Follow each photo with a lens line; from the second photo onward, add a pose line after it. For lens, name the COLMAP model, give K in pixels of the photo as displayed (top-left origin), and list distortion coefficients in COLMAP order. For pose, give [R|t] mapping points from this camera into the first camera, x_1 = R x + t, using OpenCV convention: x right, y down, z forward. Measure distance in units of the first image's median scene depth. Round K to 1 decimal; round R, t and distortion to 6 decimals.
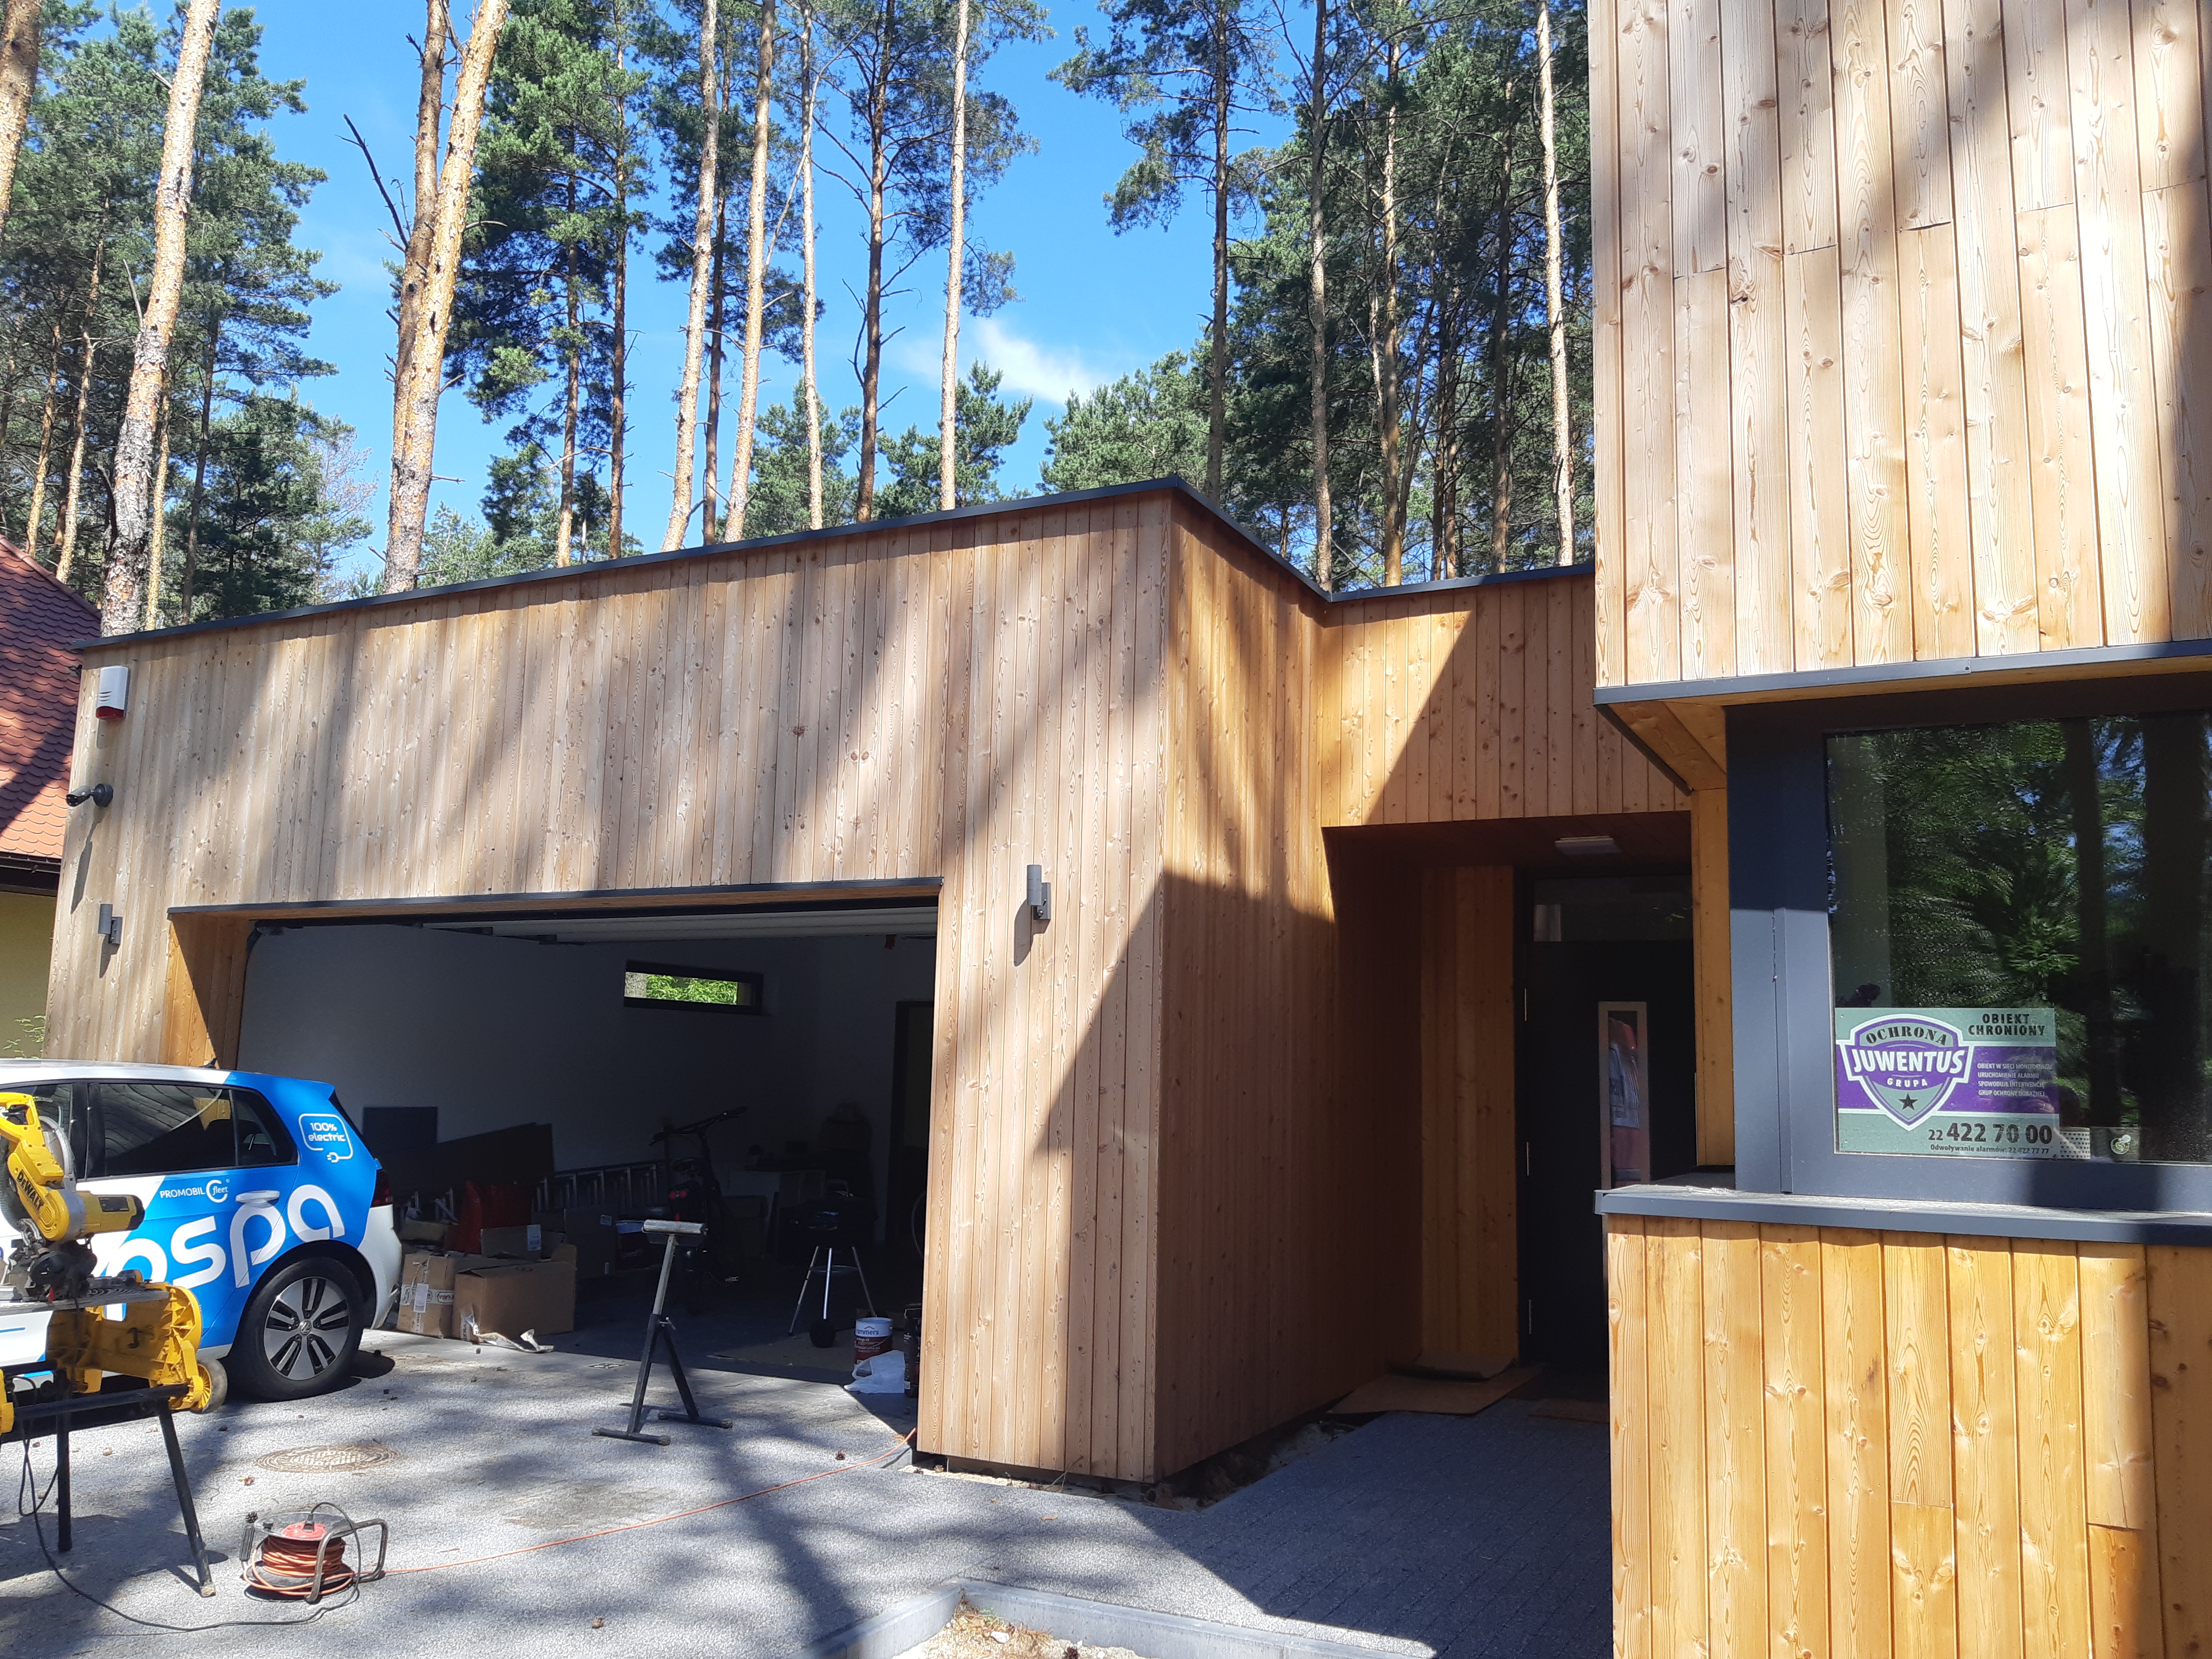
lens RADIAL K [[1686.6, 0, 1117.0], [0, 1686.6, 798.9], [0, 0, 1]] dist [0.021608, -0.029573]
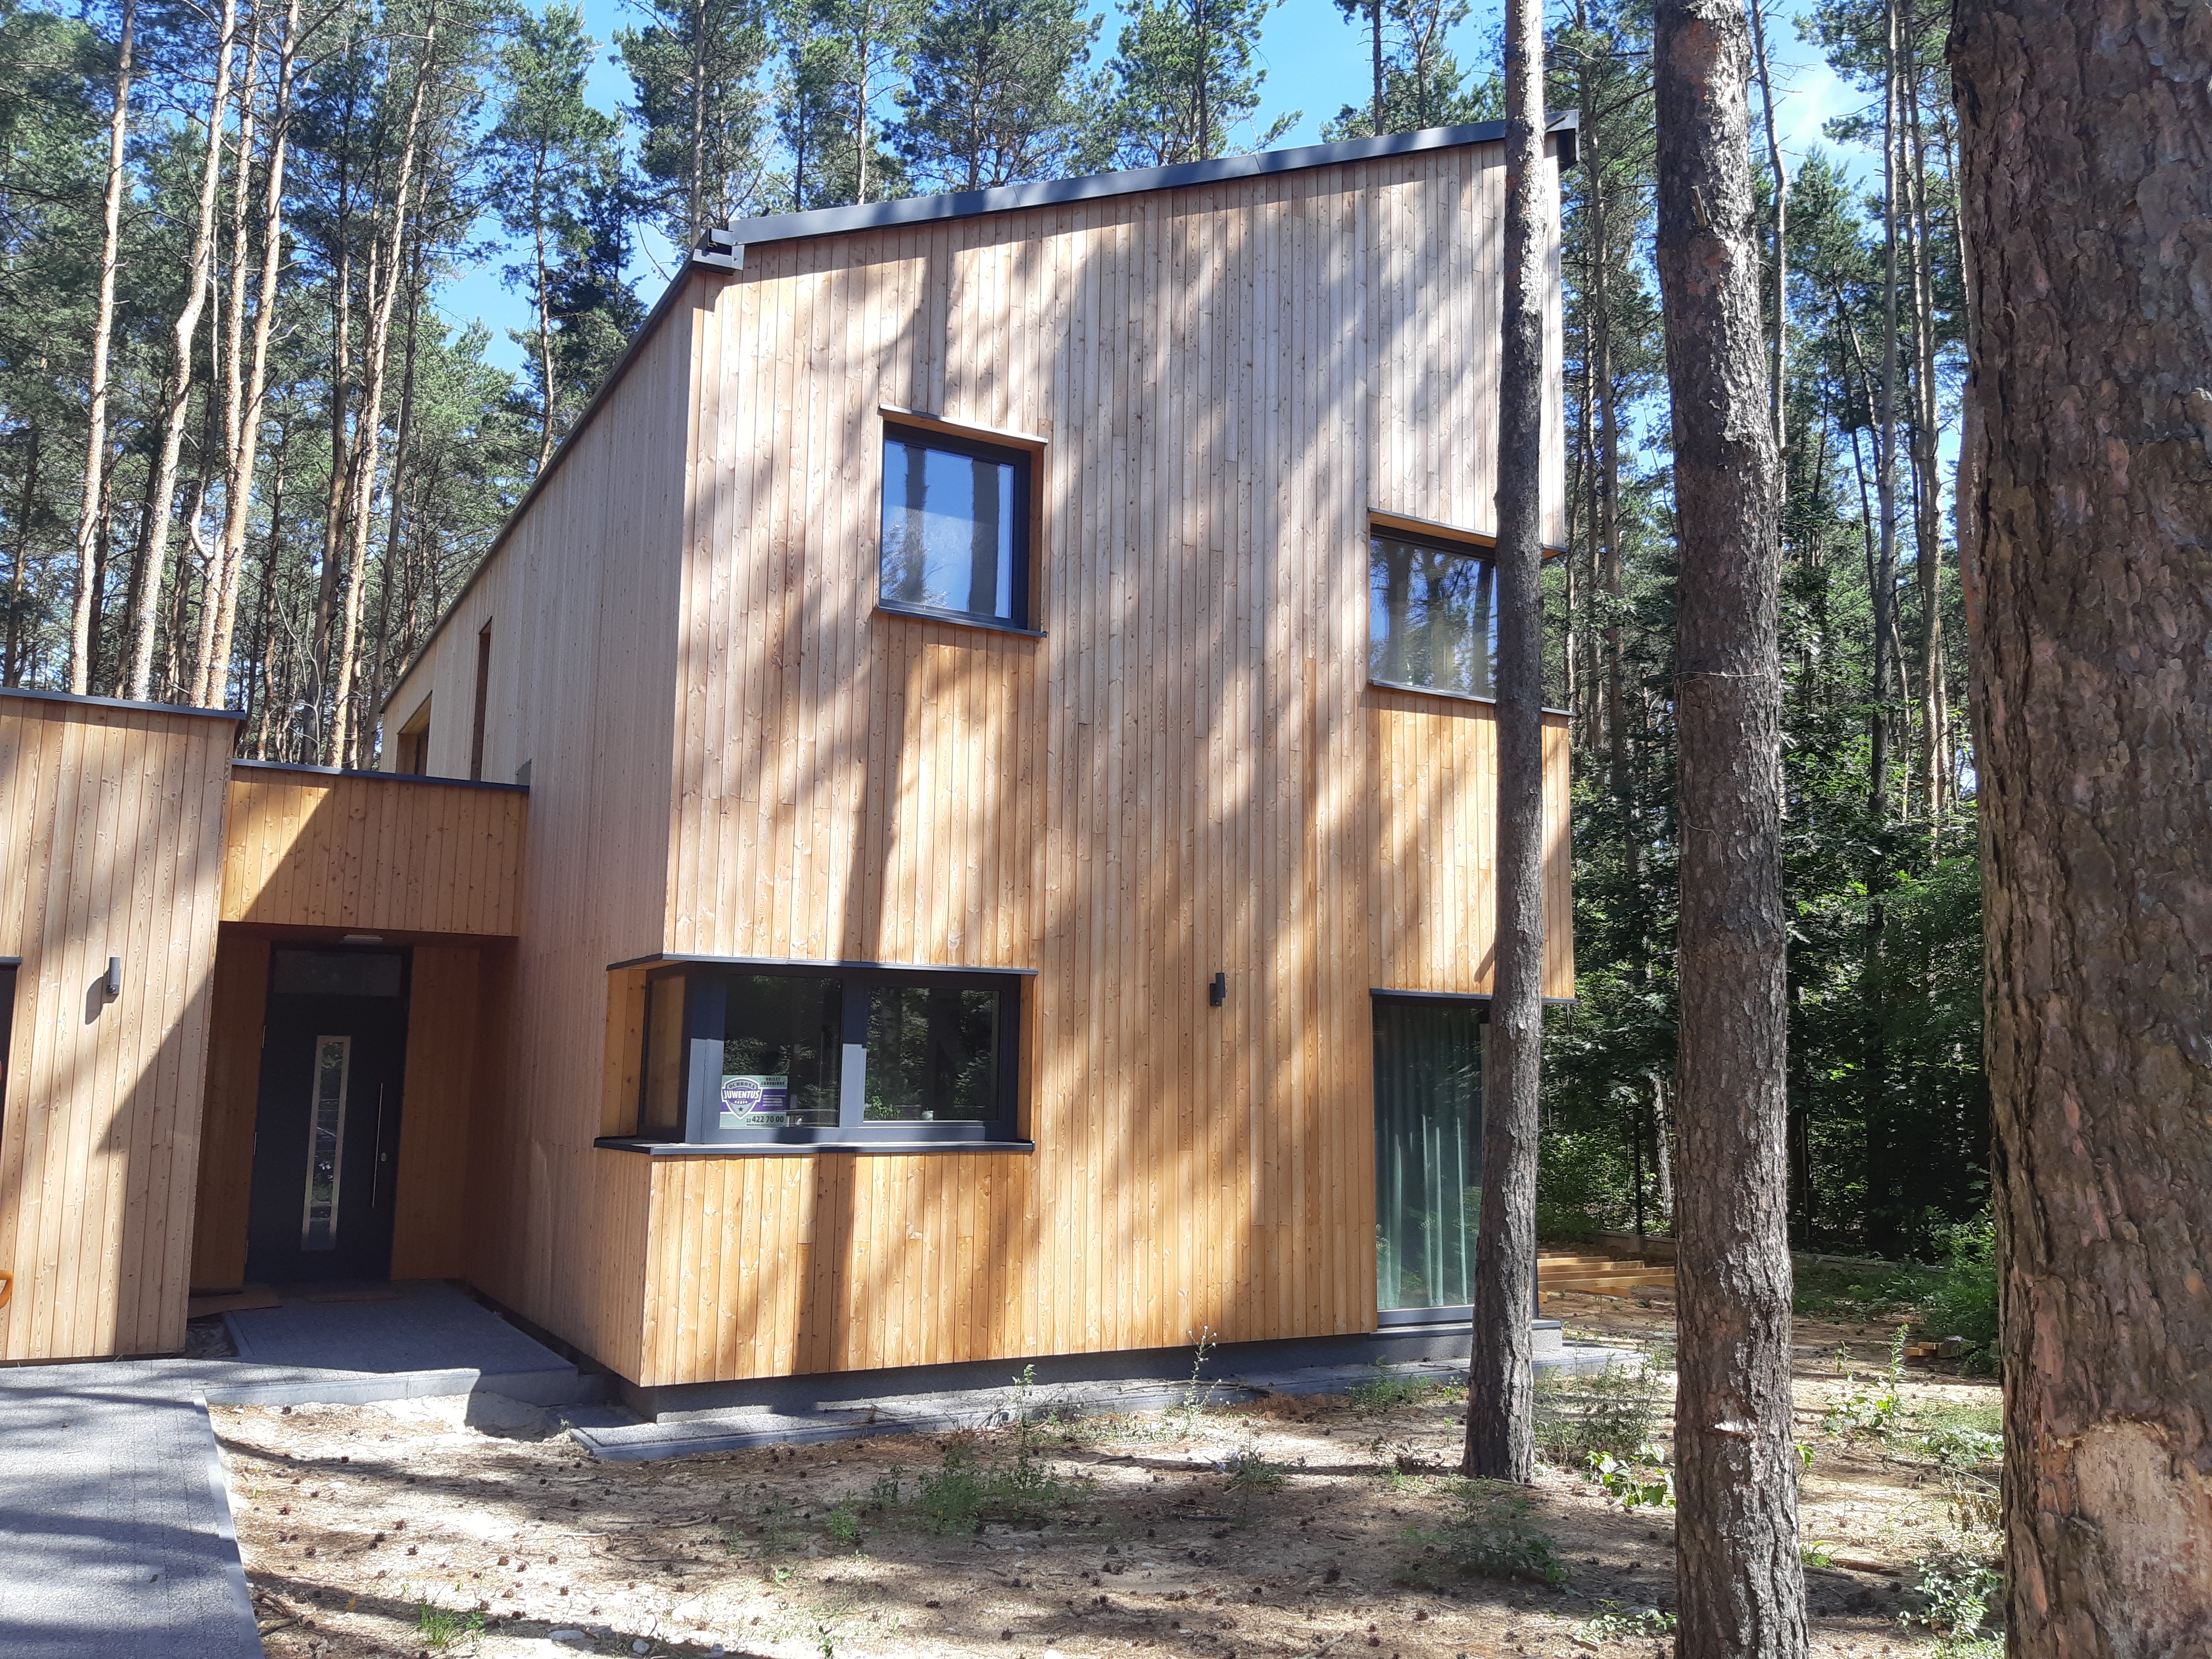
lens RADIAL K [[1686.6, 0, 1103.1], [0, 1686.6, 849.3], [0, 0, 1]] dist [0.021608, -0.029573]
pose [[0.552198, 0.102408, 0.827400, -1.542321], [-0.135846, 0.990216, -0.031898, -0.235956], [-0.822571, -0.094785, 0.560707, -1.004544]]
